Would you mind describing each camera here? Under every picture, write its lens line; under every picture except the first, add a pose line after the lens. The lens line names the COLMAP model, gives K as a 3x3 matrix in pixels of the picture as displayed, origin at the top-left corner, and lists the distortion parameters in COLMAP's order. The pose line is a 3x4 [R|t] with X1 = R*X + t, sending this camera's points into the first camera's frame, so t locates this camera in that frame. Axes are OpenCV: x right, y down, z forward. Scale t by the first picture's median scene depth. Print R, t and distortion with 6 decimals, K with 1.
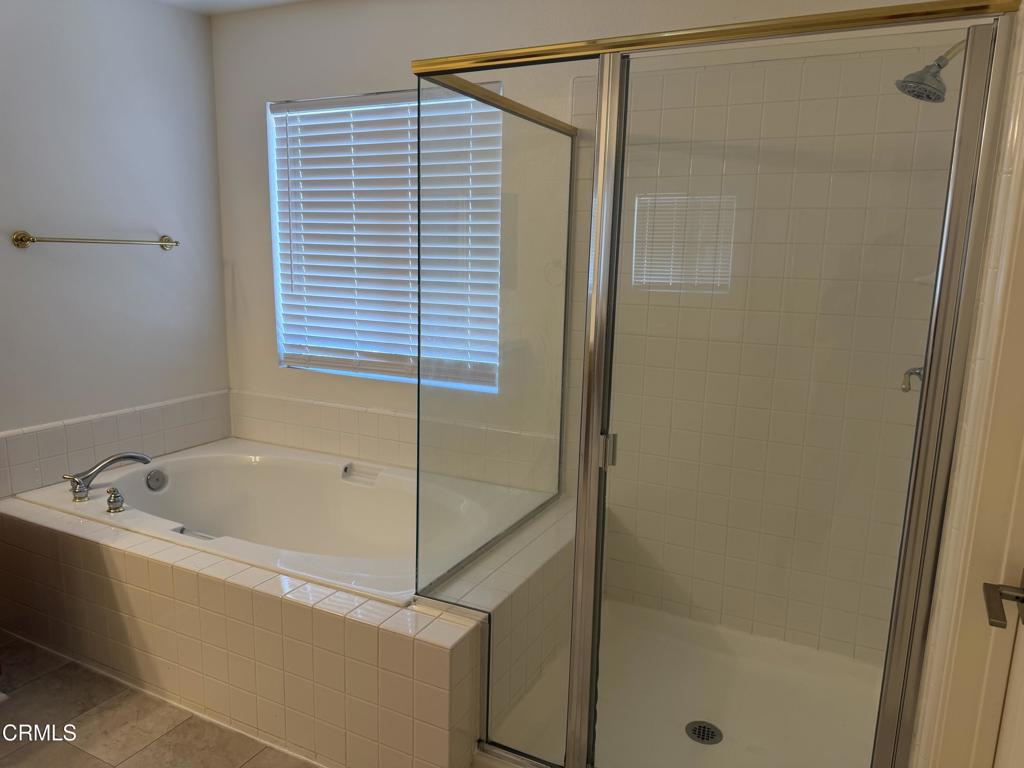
lens RADIAL K [[723.2, 0, 512.0], [0, 723.2, 384.0], [0, 0, 1]] dist [0.039382, -0.002596]
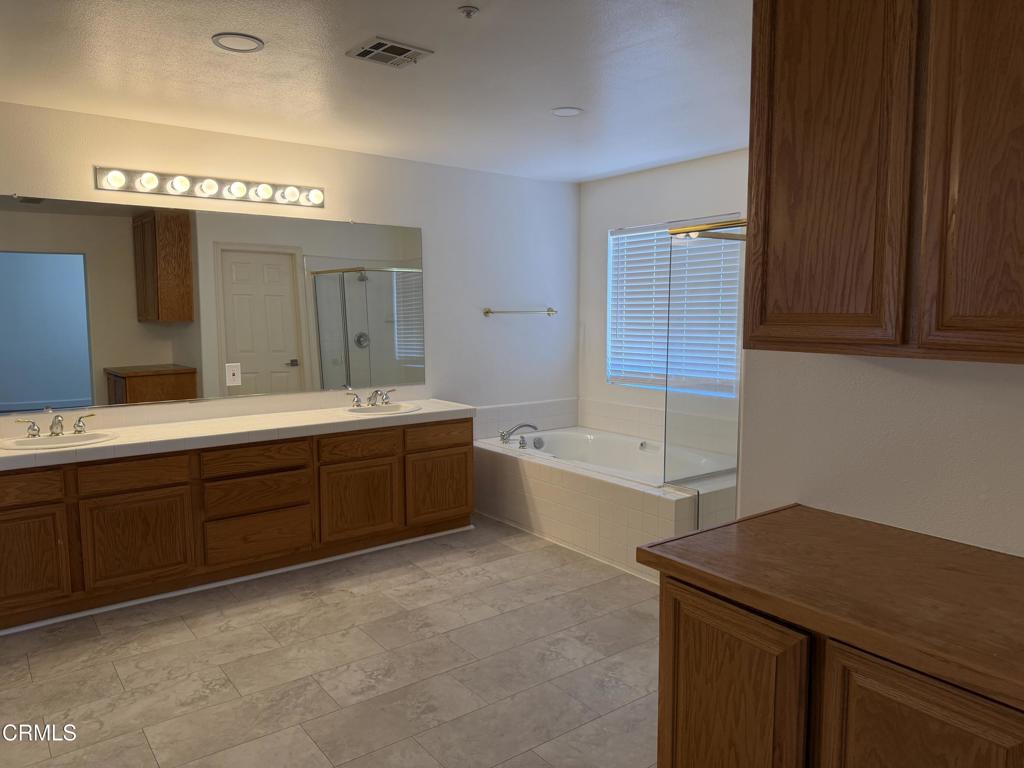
lens RADIAL K [[723.2, 0, 512.0], [0, 723.2, 384.0], [0, 0, 1]] dist [0.039382, -0.002596]
pose [[0.898623, 0.020856, -0.438226, 0.239727], [-0.060422, 0.995234, -0.076536, 0.133419], [0.434541, 0.095256, 0.895600, -0.659449]]
